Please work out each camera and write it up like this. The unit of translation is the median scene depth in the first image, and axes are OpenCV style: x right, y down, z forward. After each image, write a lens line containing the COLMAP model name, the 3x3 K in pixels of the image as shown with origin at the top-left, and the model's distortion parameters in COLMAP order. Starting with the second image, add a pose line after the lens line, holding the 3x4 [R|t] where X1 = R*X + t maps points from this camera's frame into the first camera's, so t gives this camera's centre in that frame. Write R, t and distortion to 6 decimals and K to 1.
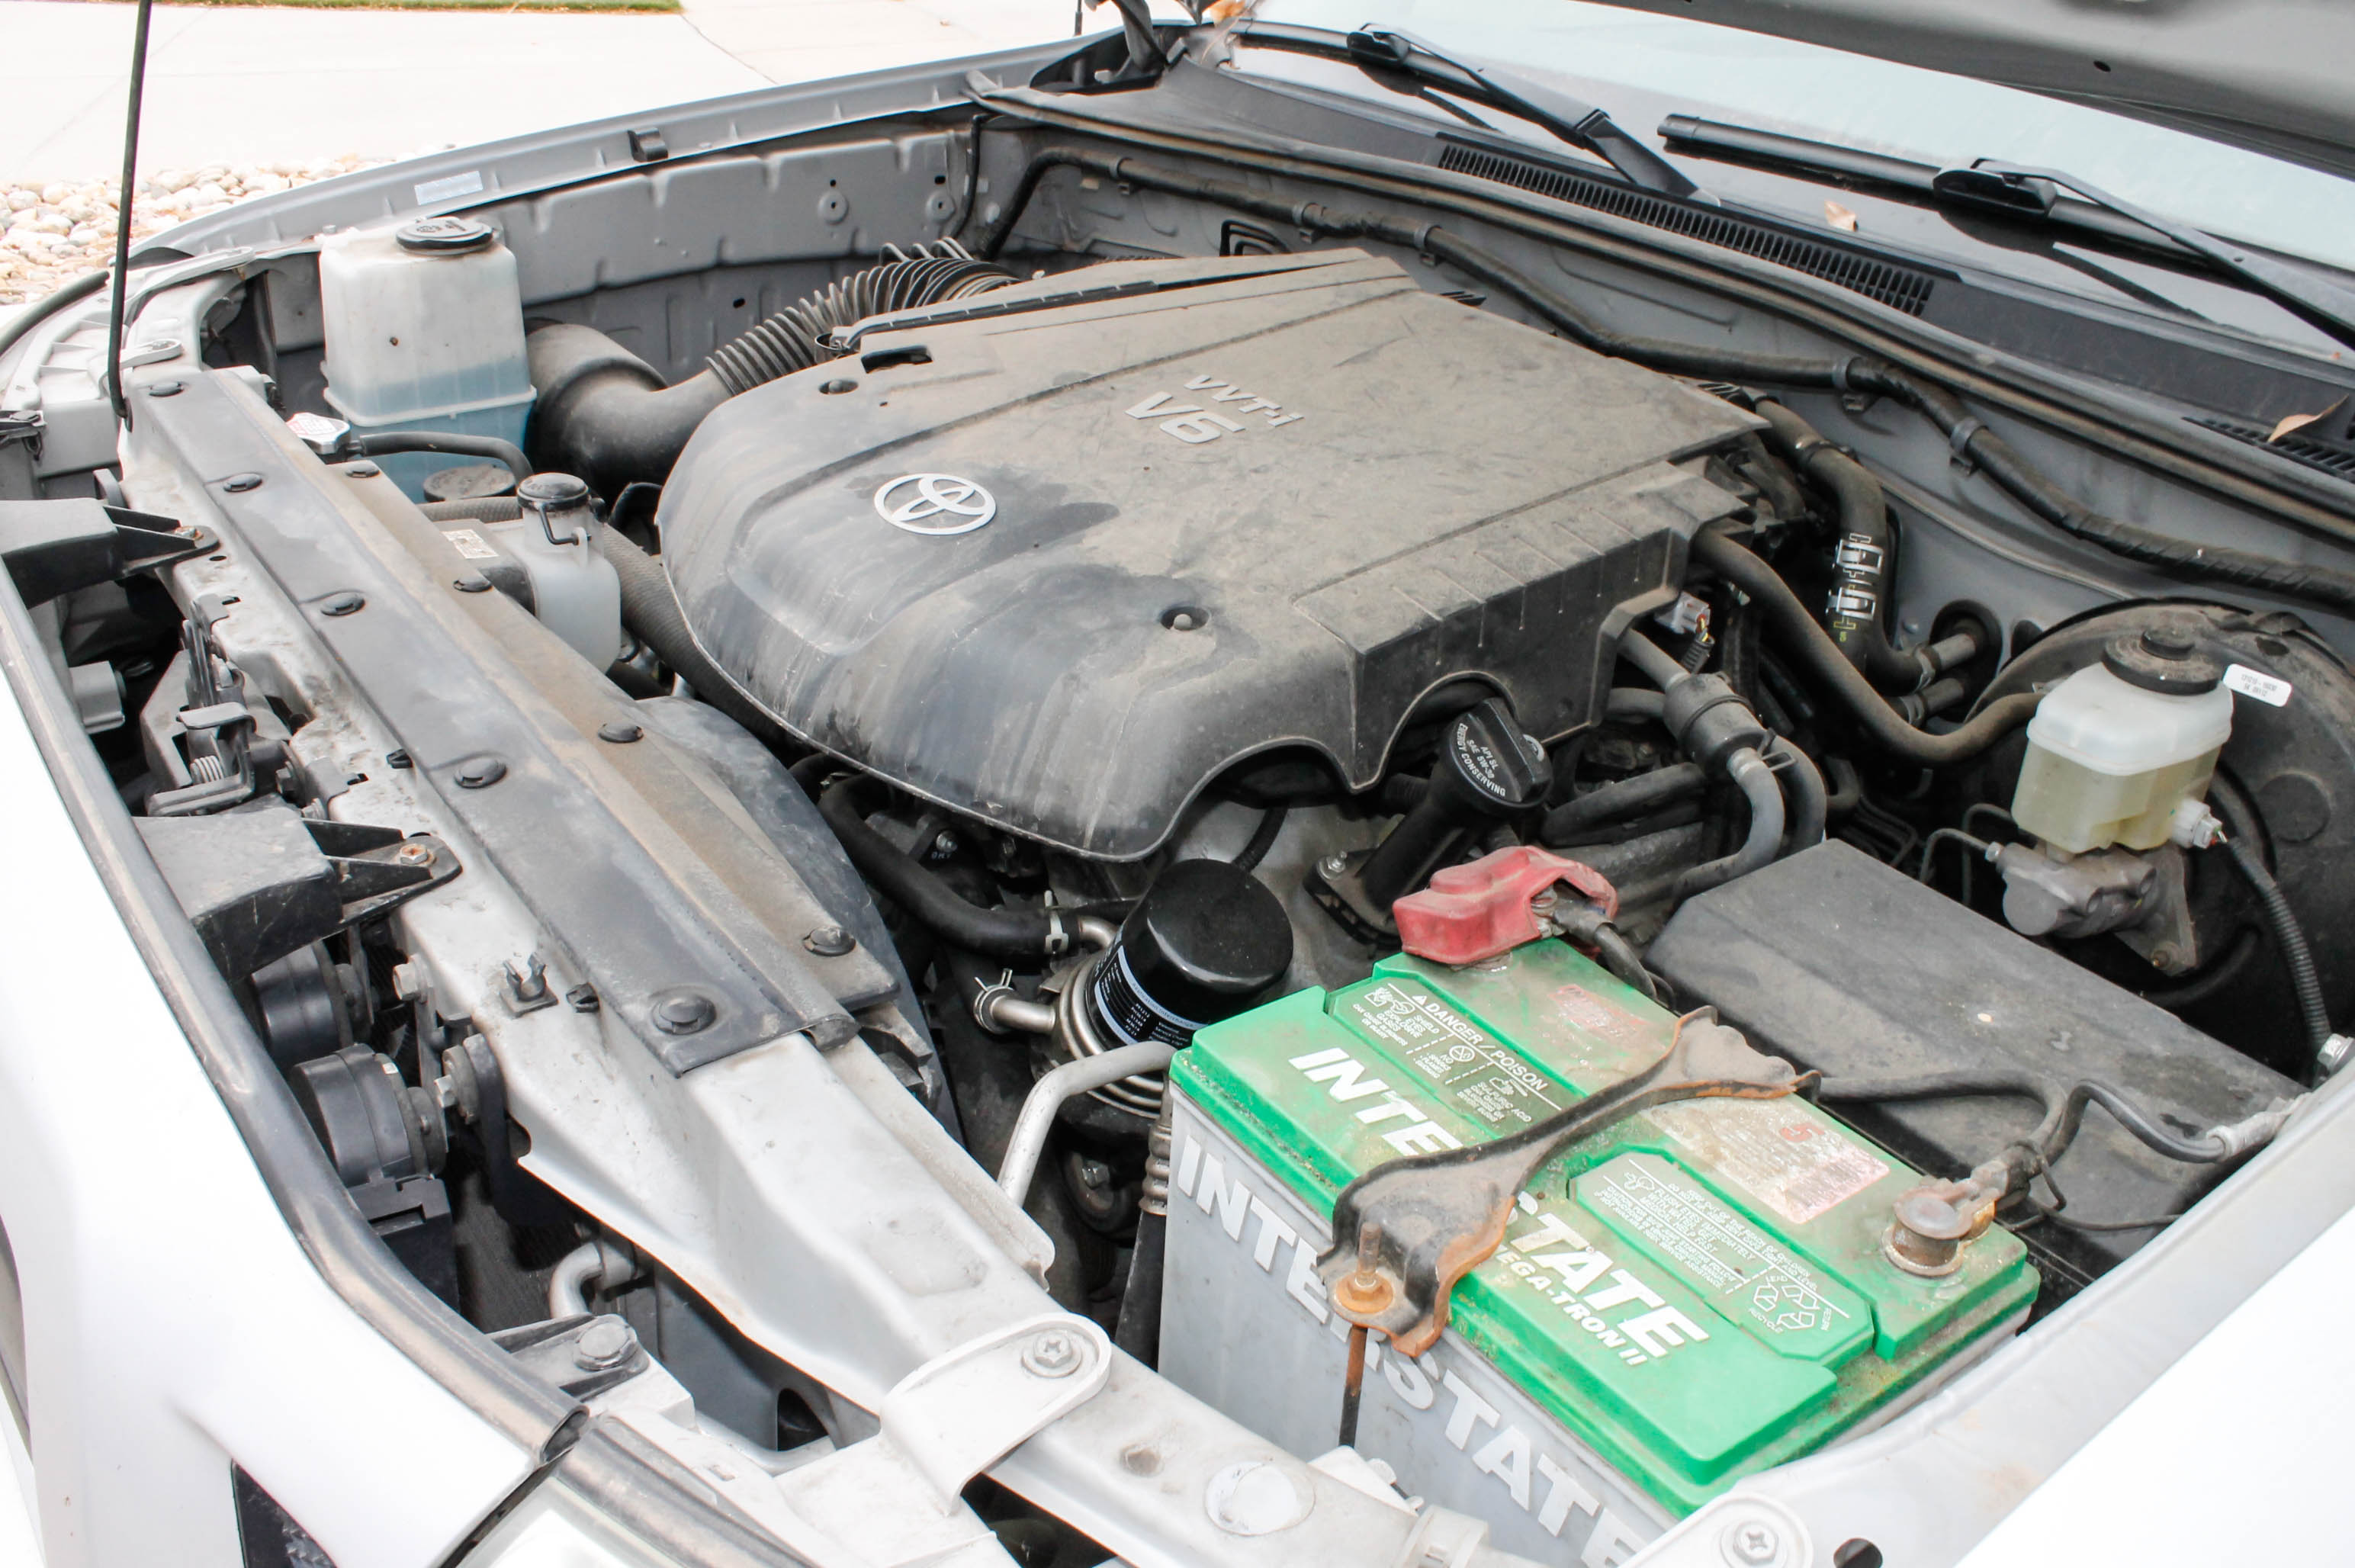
lens RADIAL K [[2000.4, 0, 1178.7], [0, 2000.4, 820.9], [0, 0, 1]] dist [-0.167356, 0.135035]
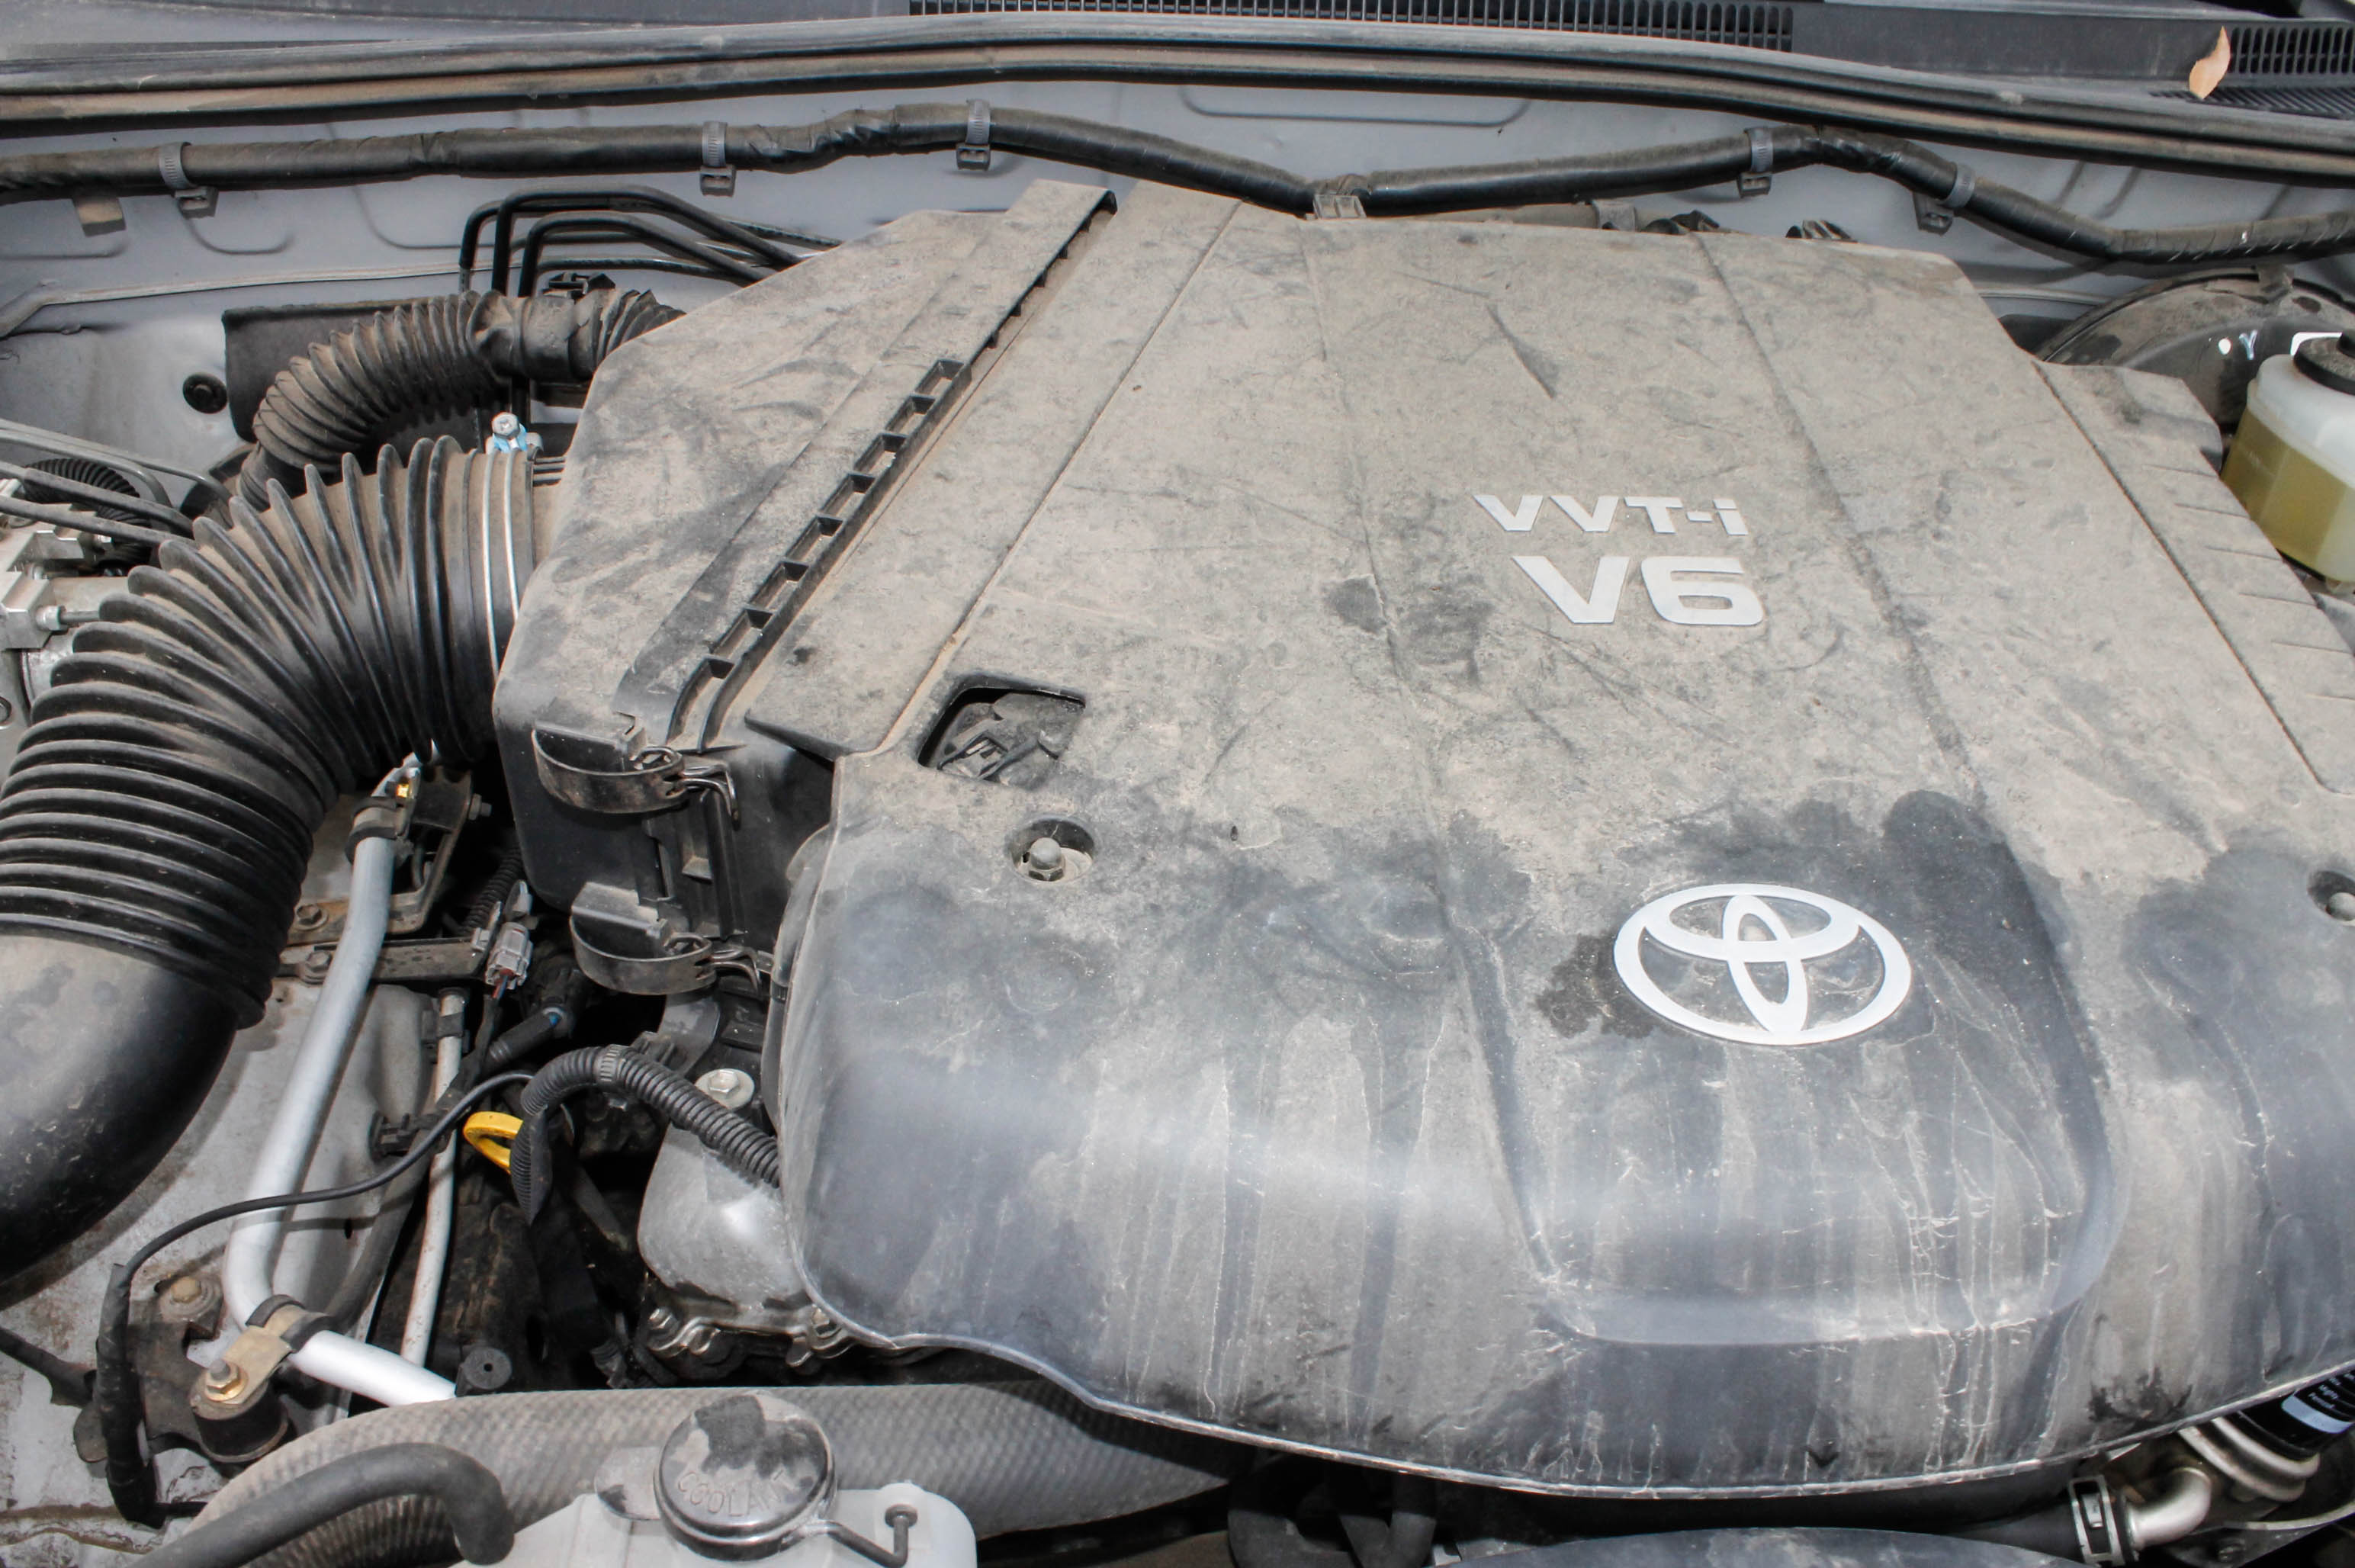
lens RADIAL K [[2000.4, 0, 1178.7], [0, 2000.4, 820.9], [0, 0, 1]] dist [-0.167356, 0.135035]
pose [[0.537594, -0.531225, 0.654823, -0.514218], [0.388987, 0.845260, 0.366368, -0.431741], [-0.748119, 0.057760, 0.661045, 0.756845]]
